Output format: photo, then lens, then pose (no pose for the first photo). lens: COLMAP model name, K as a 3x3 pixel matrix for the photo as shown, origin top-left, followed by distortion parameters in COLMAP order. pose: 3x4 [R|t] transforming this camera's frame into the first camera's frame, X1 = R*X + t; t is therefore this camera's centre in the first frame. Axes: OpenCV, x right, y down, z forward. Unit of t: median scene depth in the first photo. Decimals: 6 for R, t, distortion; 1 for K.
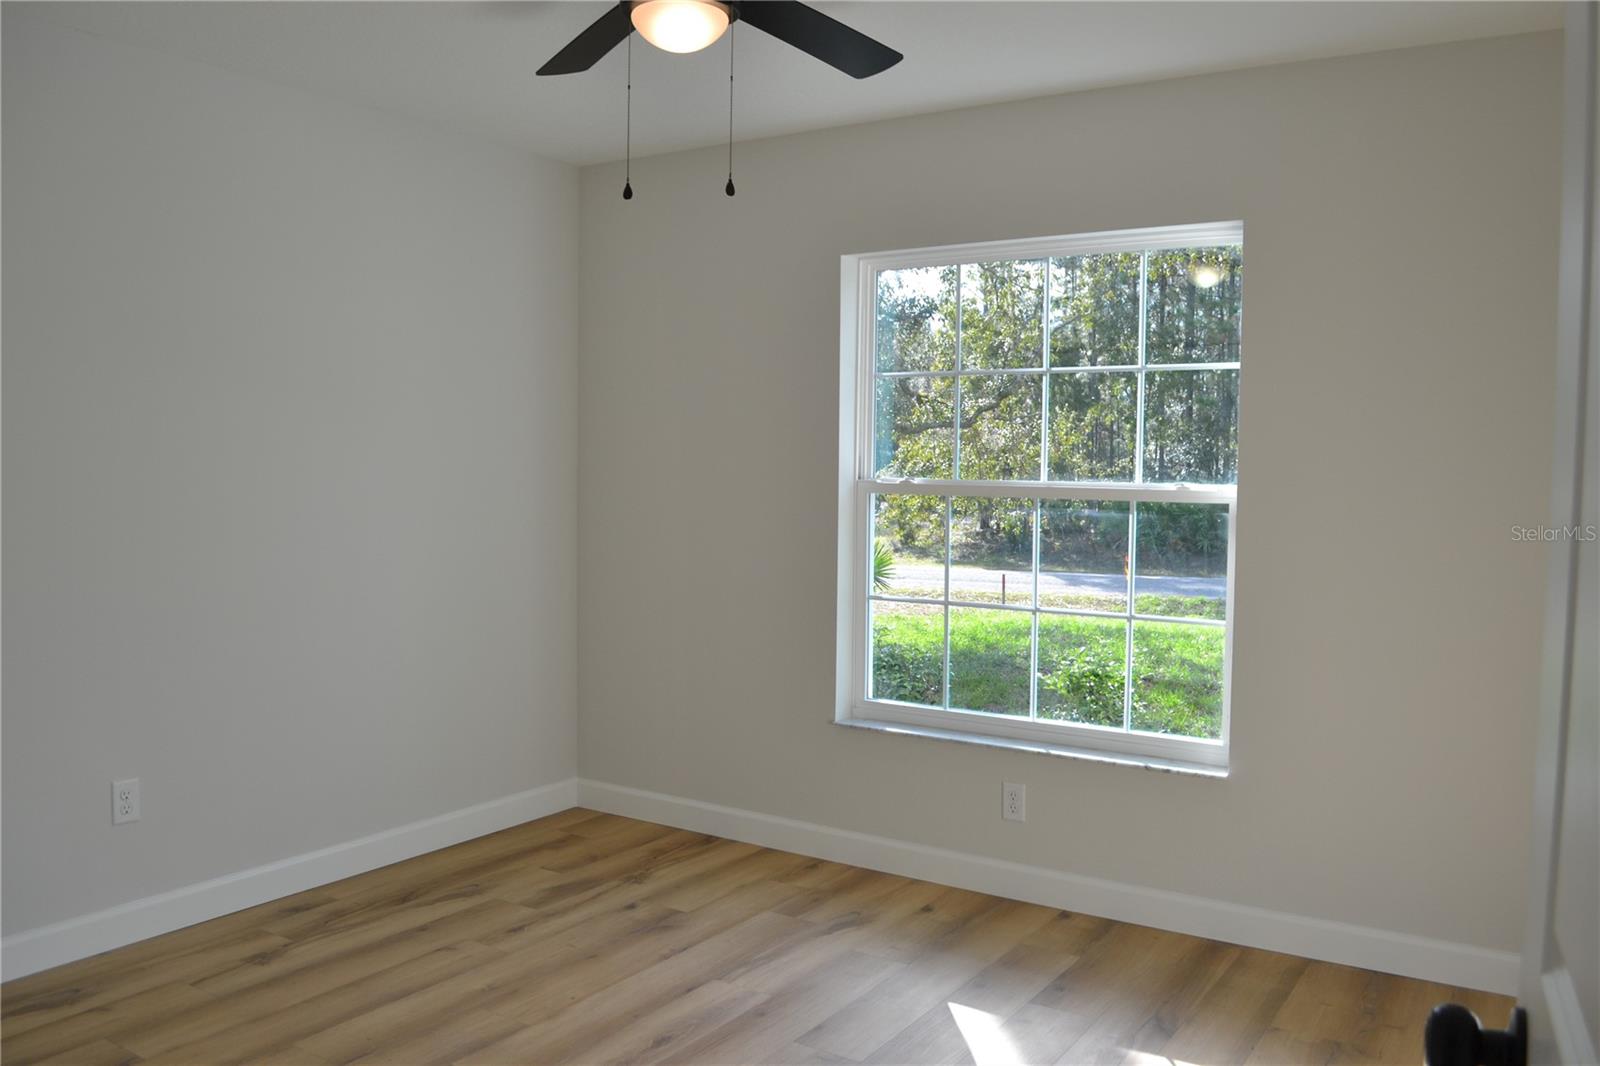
lens RADIAL K [[1287.2, 0, 799.7], [0, 1287.2, 533.7], [0, 0, 1]] dist [-0.084279, 0.014542]
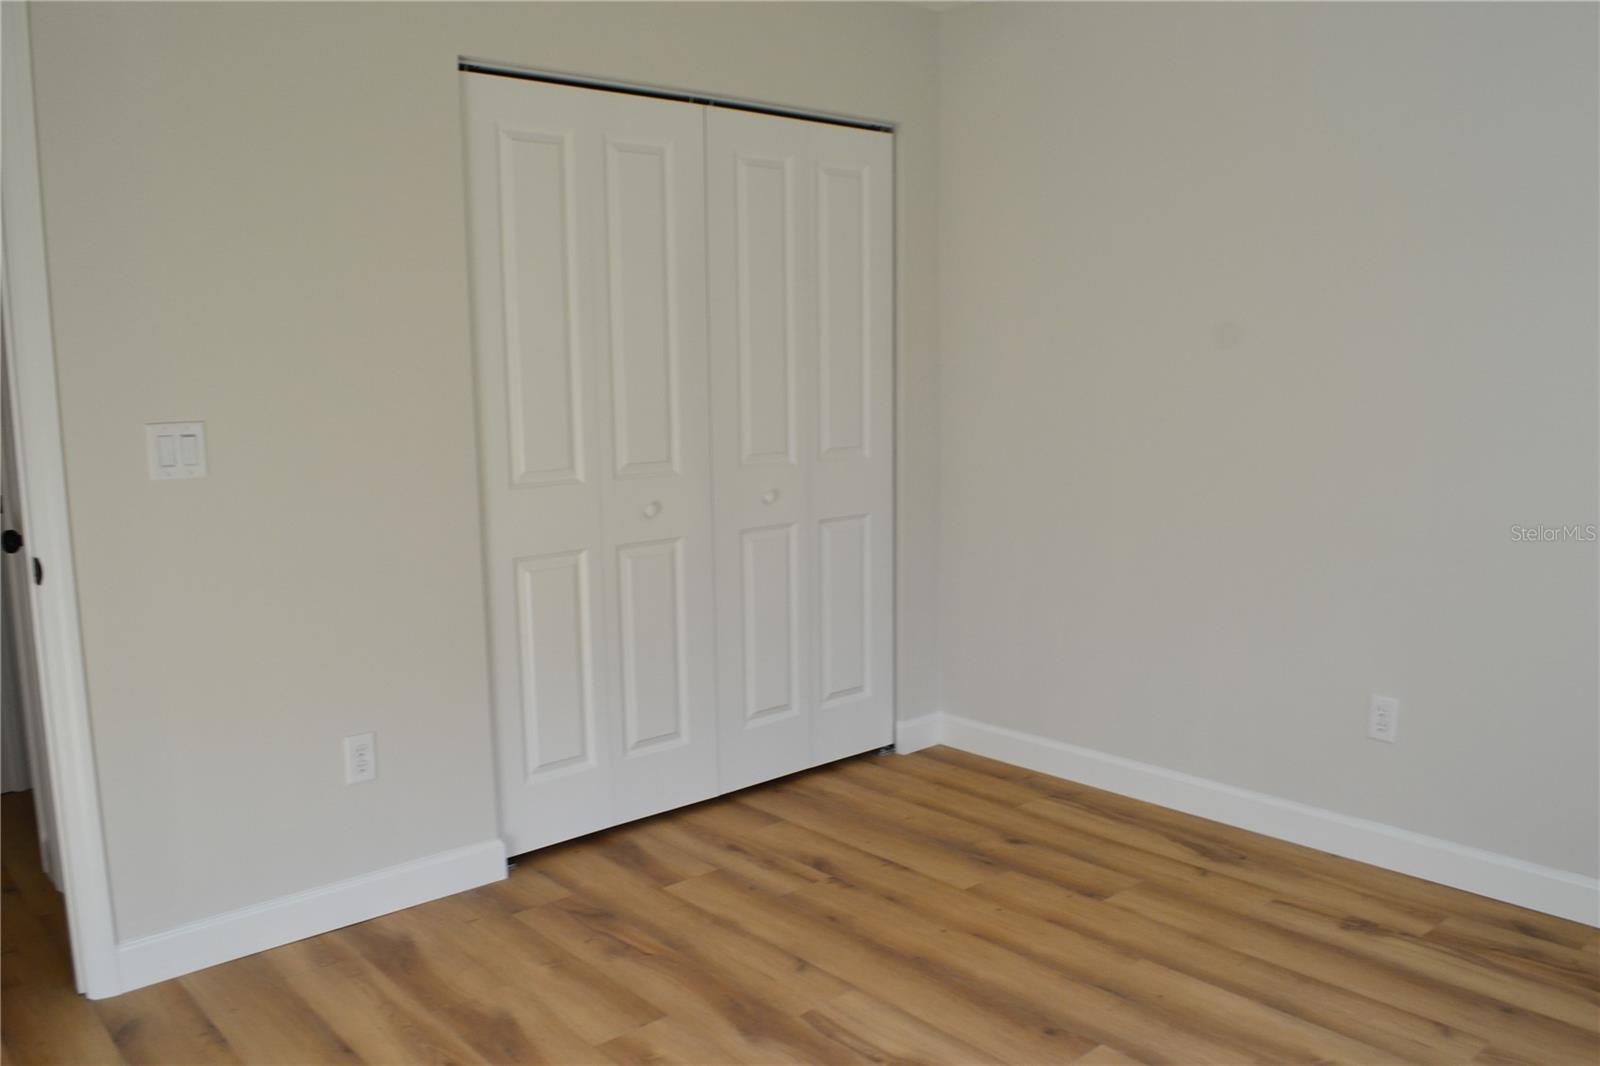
lens RADIAL K [[1287.2, 0, 800.3], [0, 1287.2, 534.1], [0, 0, 1]] dist [-0.084279, 0.014542]
pose [[-0.266048, 0.129822, -0.955178, 0.483740], [-0.044932, 0.988143, 0.146818, -0.045489], [0.962912, 0.081979, -0.257060, 0.825688]]
